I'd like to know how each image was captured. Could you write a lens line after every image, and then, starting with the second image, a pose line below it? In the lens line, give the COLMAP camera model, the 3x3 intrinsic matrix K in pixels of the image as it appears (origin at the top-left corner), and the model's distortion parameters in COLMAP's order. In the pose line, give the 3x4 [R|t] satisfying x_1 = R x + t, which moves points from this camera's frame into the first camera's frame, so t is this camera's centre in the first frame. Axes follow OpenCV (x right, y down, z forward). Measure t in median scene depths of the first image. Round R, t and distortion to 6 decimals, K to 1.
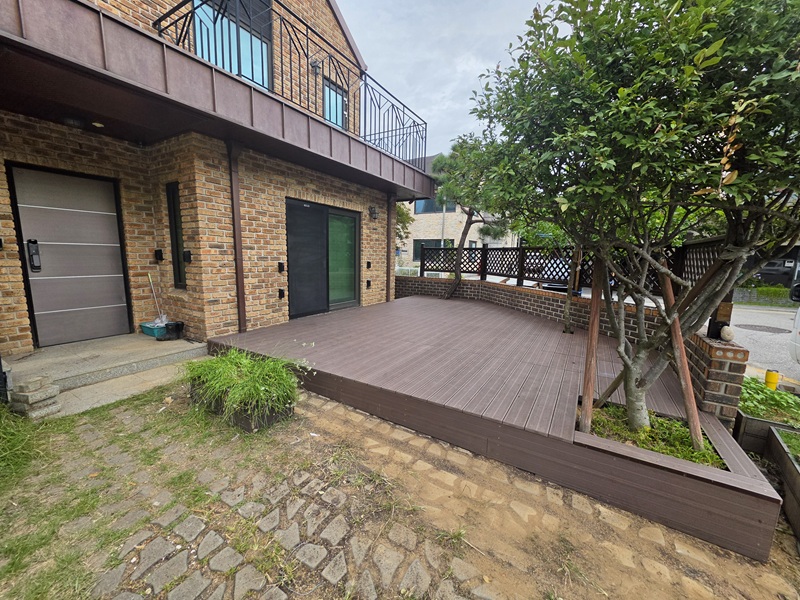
lens RADIAL K [[326.5, 0, 397.2], [0, 326.5, 307.8], [0, 0, 1]] dist [0.003121, -0.000024]
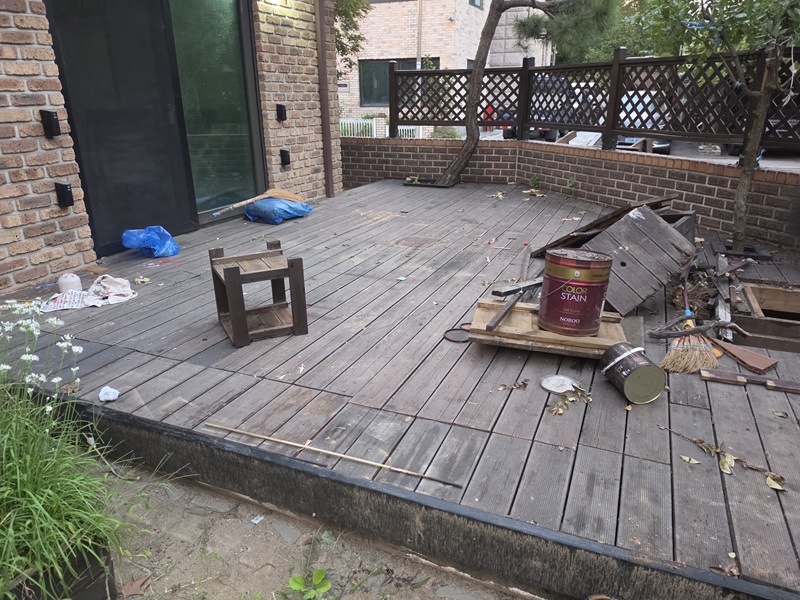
lens RADIAL K [[559.3, 0, 410.9], [0, 559.3, 313.4], [0, 0, 1]] dist [0.042230, -0.054785]
pose [[0.988759, -0.076372, 0.128540, -0.029218], [0.048063, 0.976427, 0.210431, -0.018339], [-0.141581, -0.201888, 0.969121, 0.175757]]
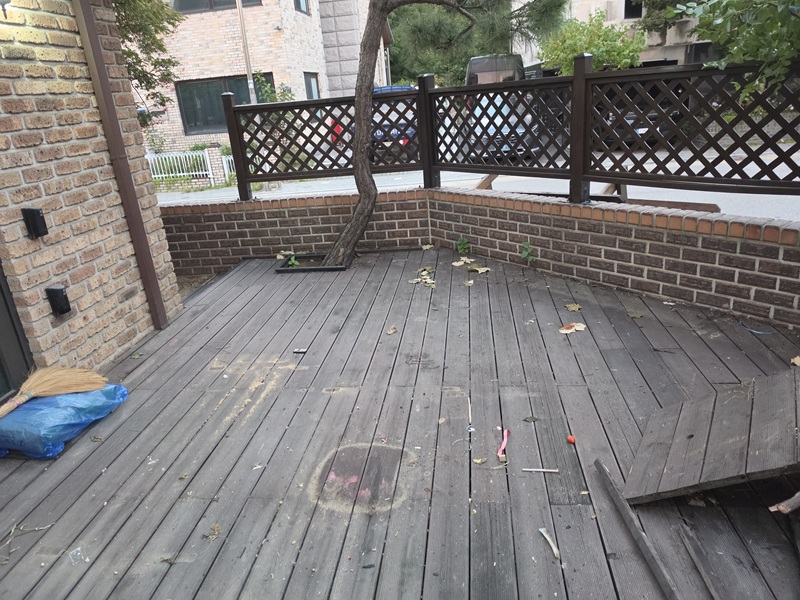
lens RADIAL K [[559.3, 0, 401.3], [0, 559.3, 296.5], [0, 0, 1]] dist [0.042230, -0.054785]
pose [[0.908128, -0.229414, 0.350245, -0.004542], [0.165464, 0.965074, 0.203113, -0.106247], [-0.384609, -0.126500, 0.914370, 0.481167]]
